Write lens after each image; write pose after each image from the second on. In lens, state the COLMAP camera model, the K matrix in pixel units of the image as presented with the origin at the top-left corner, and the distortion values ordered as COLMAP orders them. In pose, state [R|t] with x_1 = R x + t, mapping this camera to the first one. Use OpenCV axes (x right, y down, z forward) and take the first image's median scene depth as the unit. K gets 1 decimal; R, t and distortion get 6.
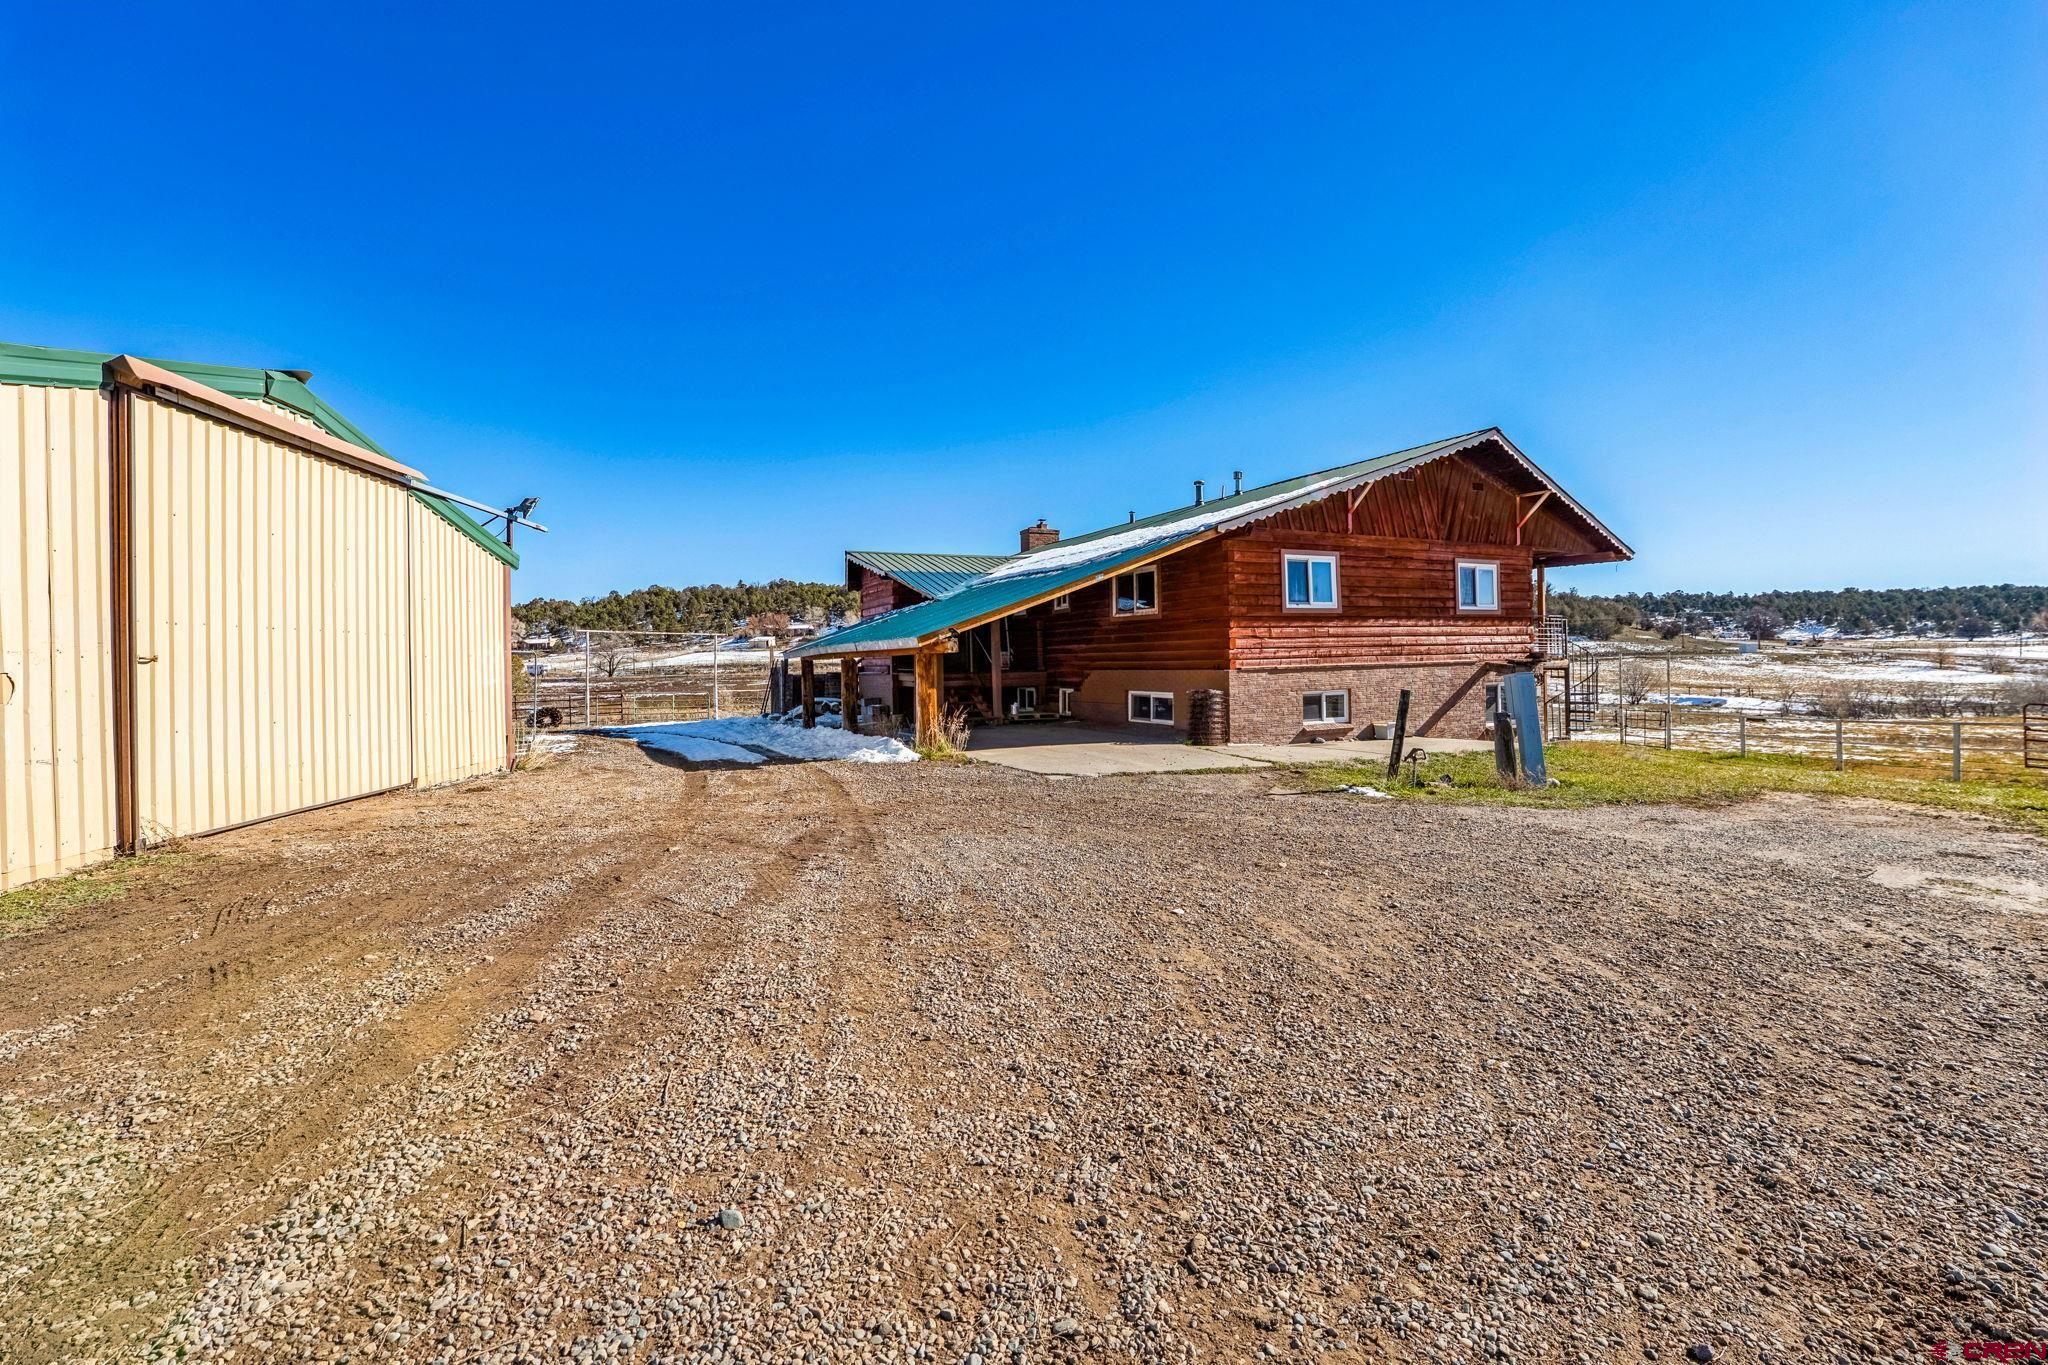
lens RADIAL K [[855.5, 0, 1022.6], [0, 855.5, 666.0], [0, 0, 1]] dist [0.001748, 0.000424]
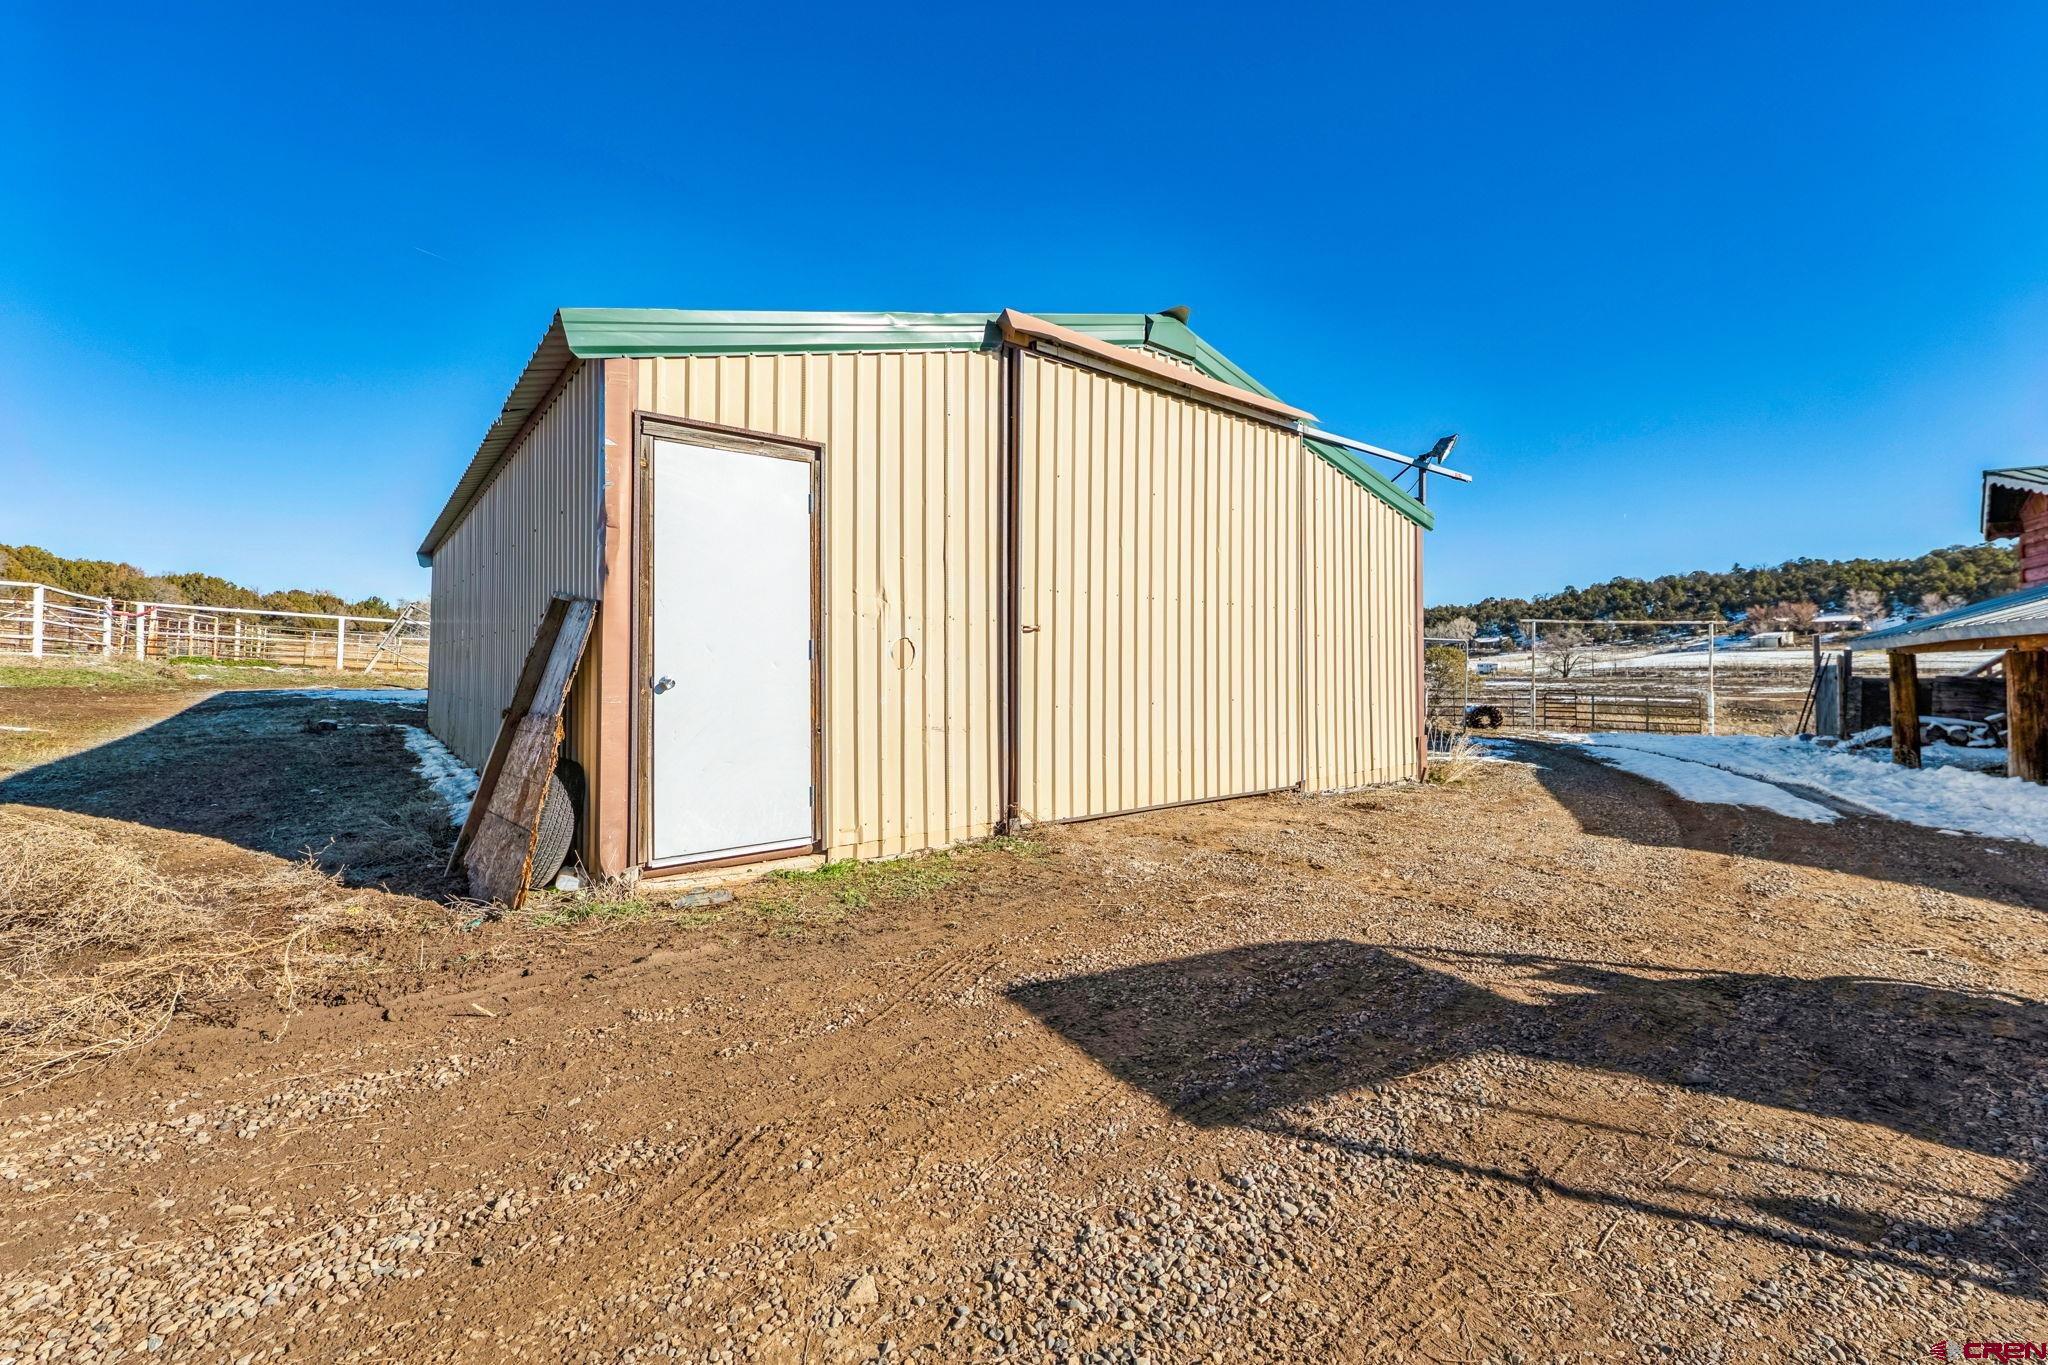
lens RADIAL K [[847.7, 0, 1027.6], [0, 847.7, 632.0], [0, 0, 1]] dist [0.000052, -0.000072]
pose [[0.528200, -0.014523, -0.848996, -0.083088], [-0.018967, 0.999402, -0.028896, 0.008721], [0.848908, 0.031366, 0.527609, 0.186378]]
